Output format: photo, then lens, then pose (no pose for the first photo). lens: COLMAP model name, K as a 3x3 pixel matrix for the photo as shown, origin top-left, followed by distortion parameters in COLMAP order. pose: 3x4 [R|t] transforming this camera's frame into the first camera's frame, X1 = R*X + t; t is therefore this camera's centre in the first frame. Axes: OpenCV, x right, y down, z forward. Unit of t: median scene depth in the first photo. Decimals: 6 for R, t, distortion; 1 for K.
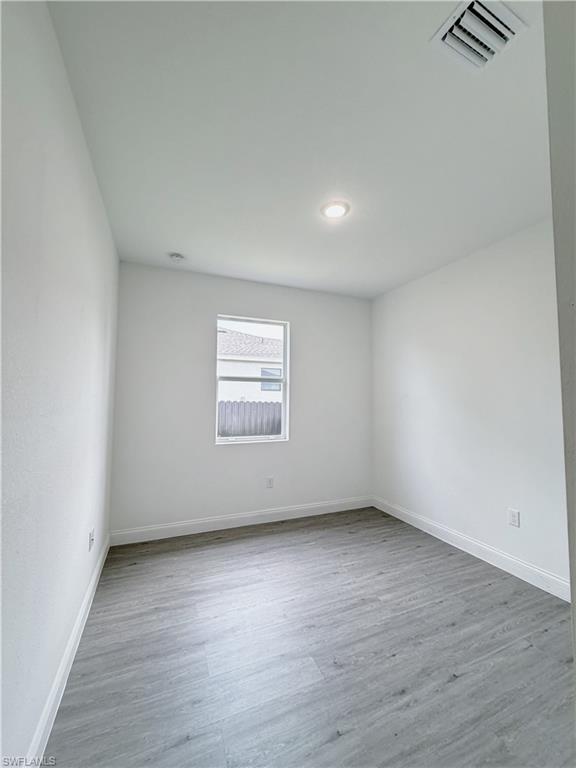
lens RADIAL K [[310.2, 0, 288.0], [0, 310.2, 384.0], [0, 0, 1]] dist [-0.001213, -0.000056]
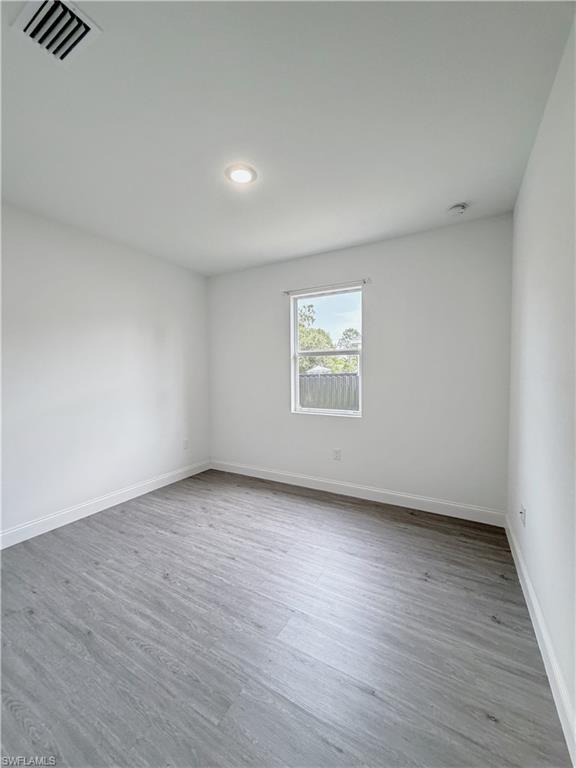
lens RADIAL K [[301.0, 0, 291.2], [0, 301.0, 380.7], [0, 0, 1]] dist [0.021307, 0.000055]
pose [[0.606830, -0.002199, -0.794828, 0.746643], [0.049226, 0.998181, 0.034821, 0.035892], [0.793306, -0.060256, 0.605835, 0.346773]]
